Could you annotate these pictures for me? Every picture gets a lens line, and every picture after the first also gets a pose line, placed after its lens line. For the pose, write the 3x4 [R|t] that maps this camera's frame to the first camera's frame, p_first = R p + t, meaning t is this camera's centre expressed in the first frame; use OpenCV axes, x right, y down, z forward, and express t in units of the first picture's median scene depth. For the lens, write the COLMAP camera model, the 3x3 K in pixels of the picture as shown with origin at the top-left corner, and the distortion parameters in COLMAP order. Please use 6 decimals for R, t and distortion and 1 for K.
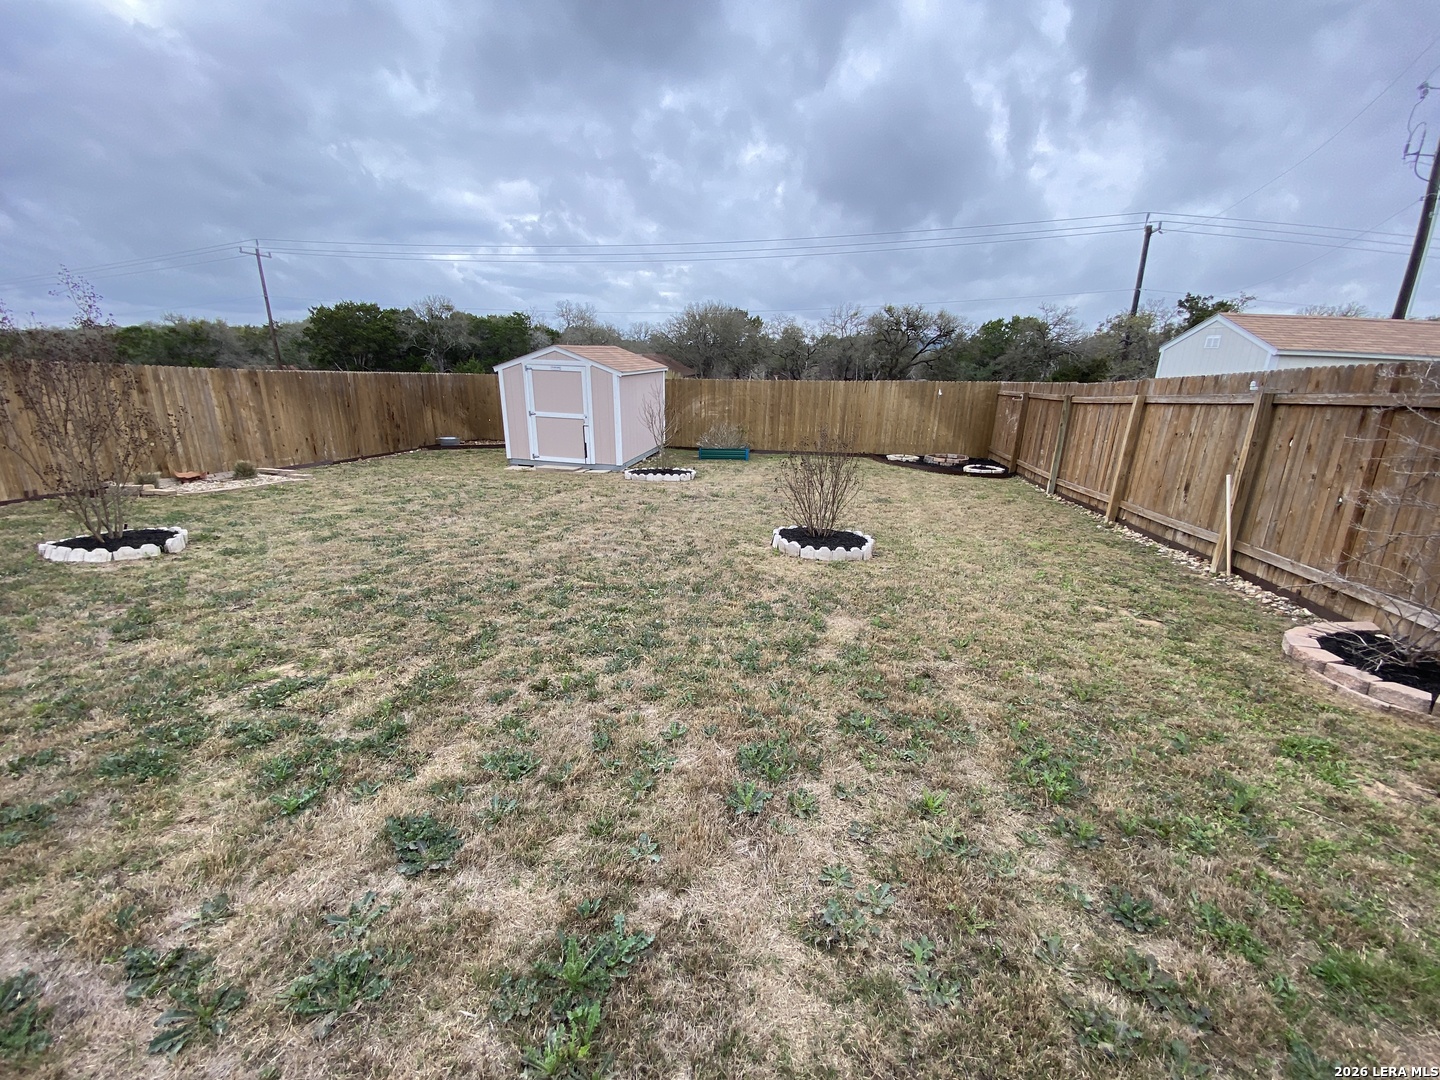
lens RADIAL K [[581.7, 0, 714.8], [0, 581.7, 534.5], [0, 0, 1]] dist [0.001581, -0.006321]
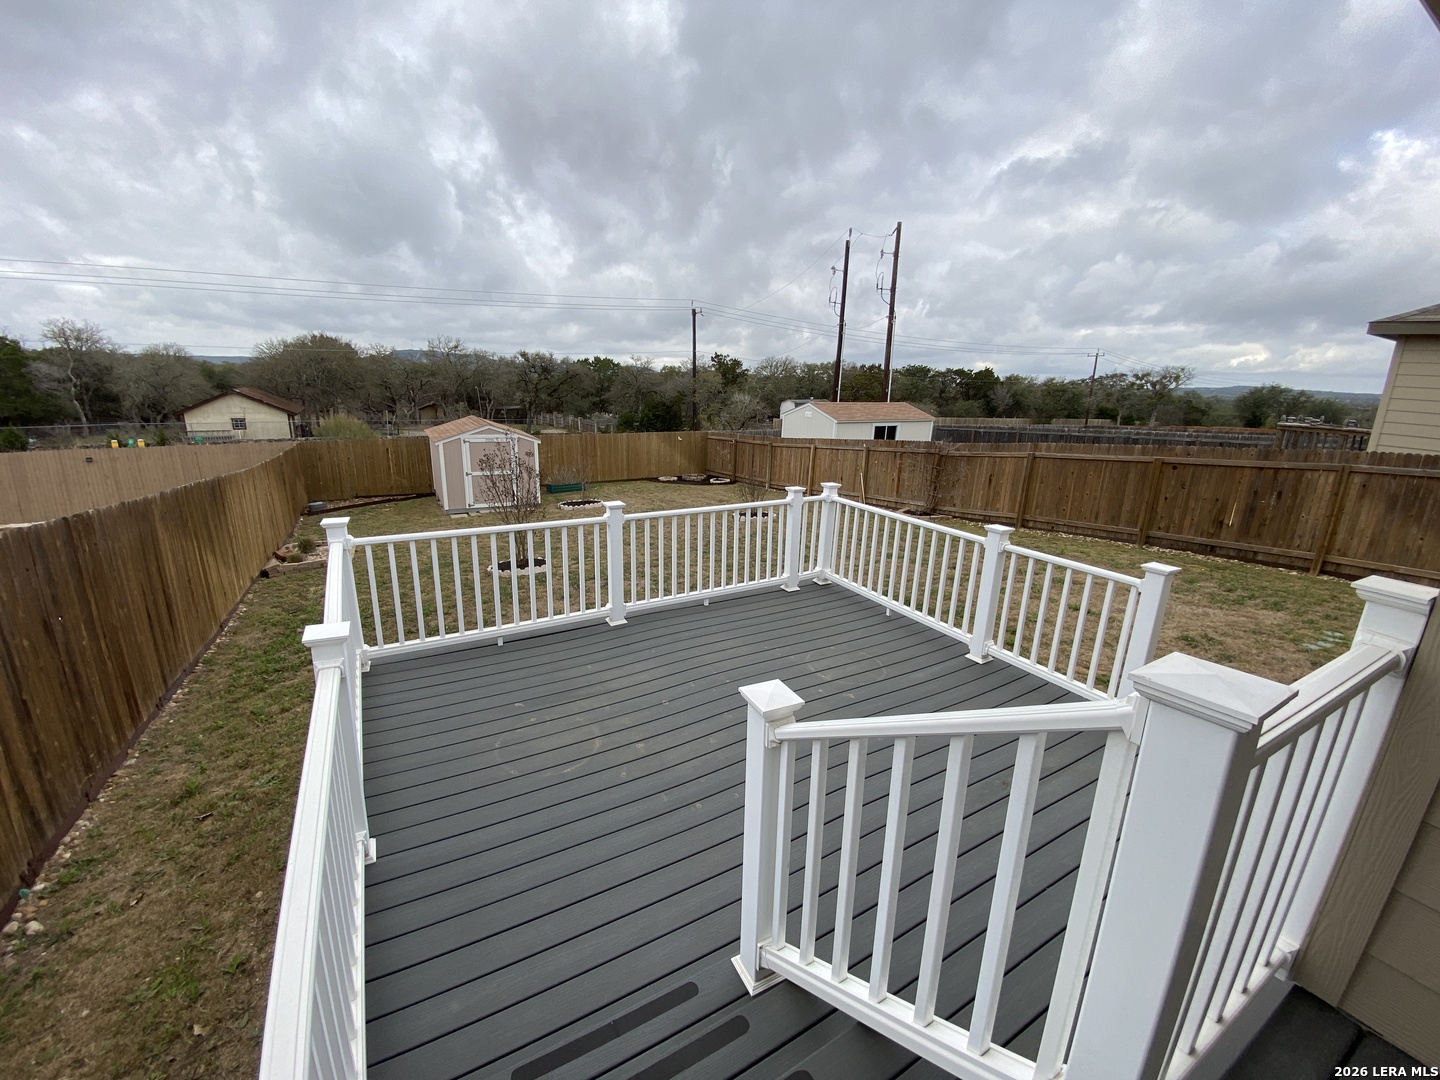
lens RADIAL K [[581.7, 0, 720.4], [0, 581.7, 542.3], [0, 0, 1]] dist [0.001581, -0.006321]
pose [[0.736726, -0.172566, 0.653801, -0.624115], [0.182492, 0.981751, 0.053487, -0.016909], [-0.651100, 0.079908, 0.754774, -0.287733]]
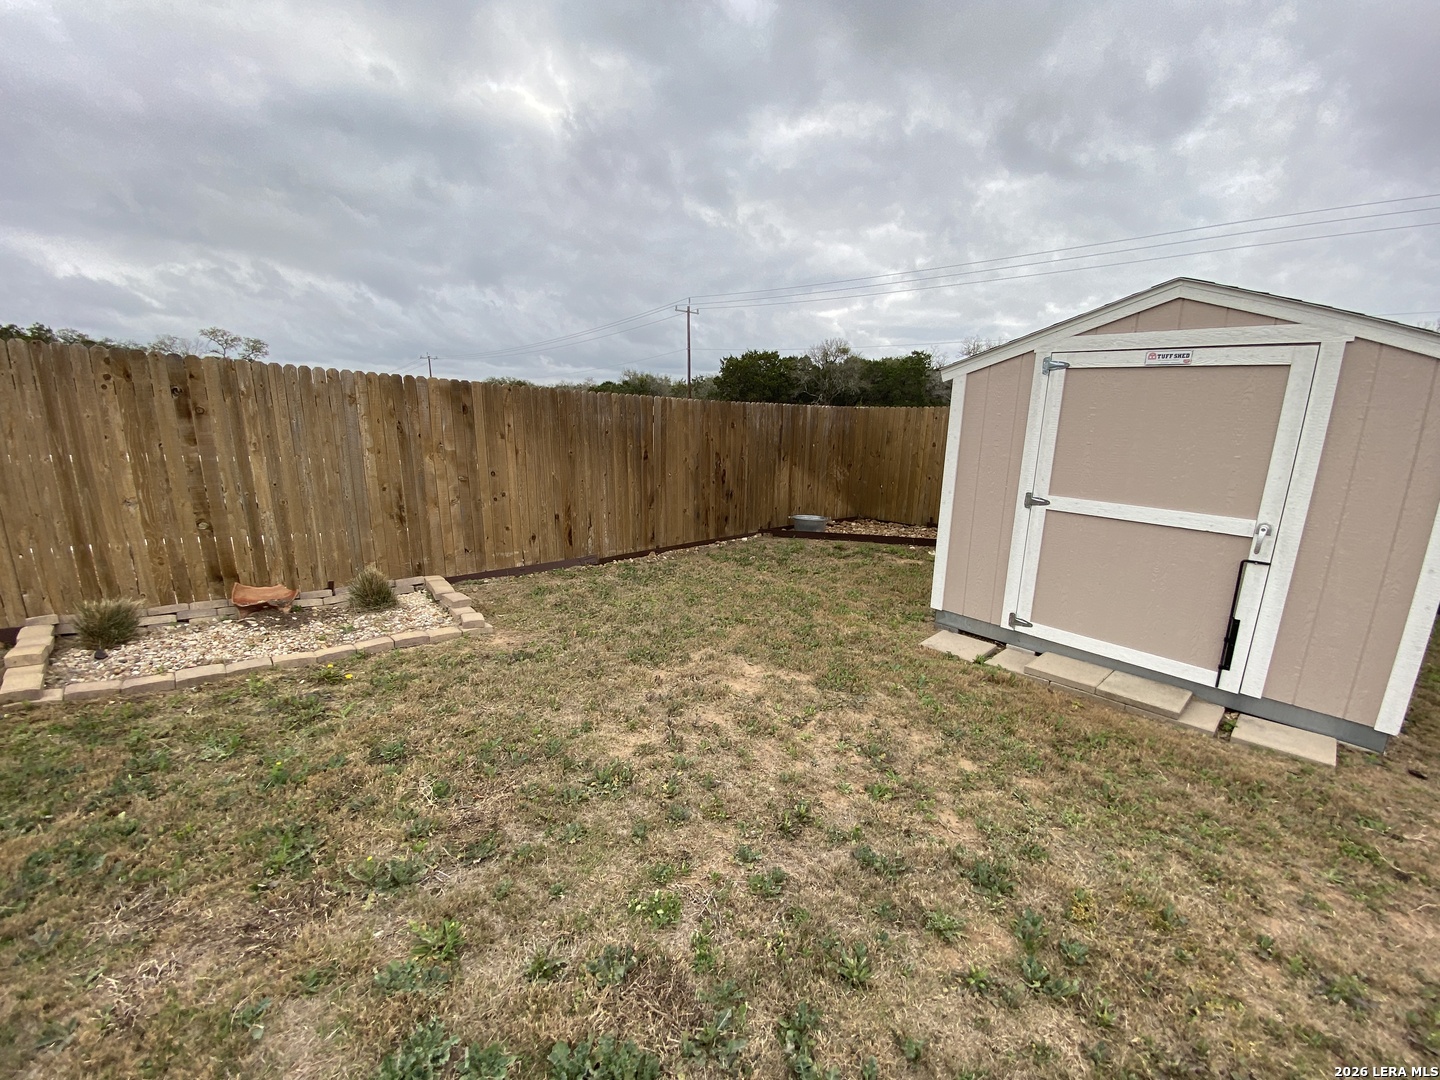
lens RADIAL K [[581.7, 0, 722.1], [0, 581.7, 552.0], [0, 0, 1]] dist [0.001581, -0.006321]
pose [[0.824753, 0.129346, -0.550501, -0.218821], [-0.158584, 0.987330, -0.005604, -0.118051], [0.542801, 0.091922, 0.834816, 0.497253]]
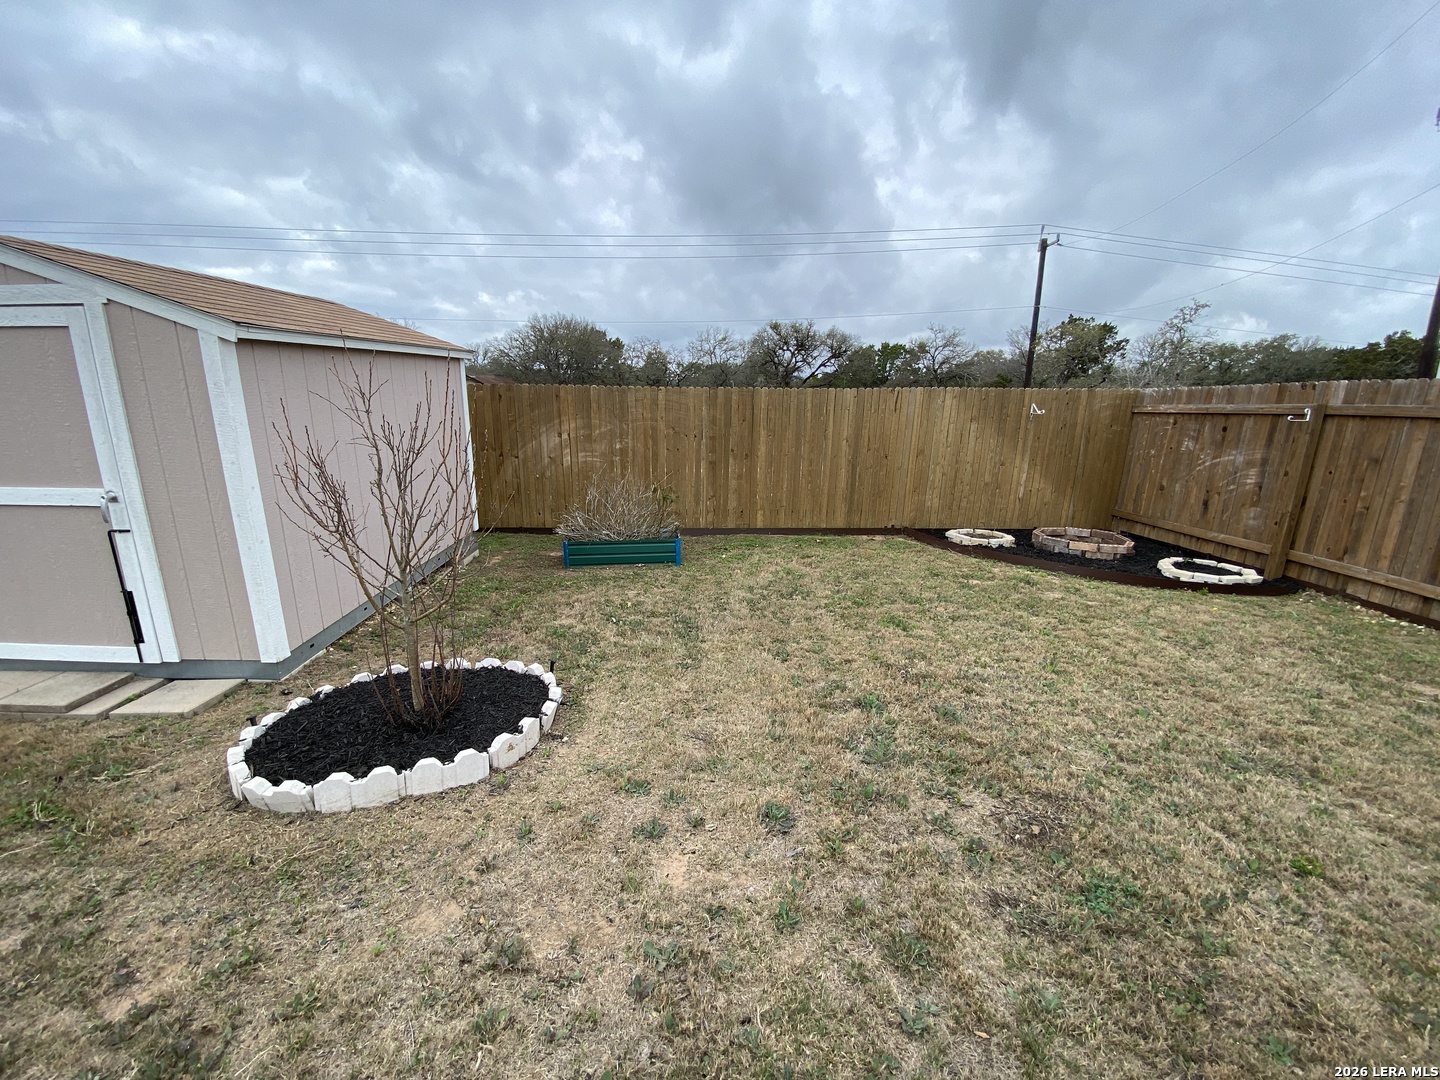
lens RADIAL K [[581.7, 0, 708.6], [0, 581.7, 516.8], [0, 0, 1]] dist [0.001581, -0.006321]
pose [[0.973152, -0.048515, 0.224990, -0.014406], [0.066745, 0.995012, -0.074133, -0.121625], [-0.220272, 0.087160, 0.971537, 0.533711]]
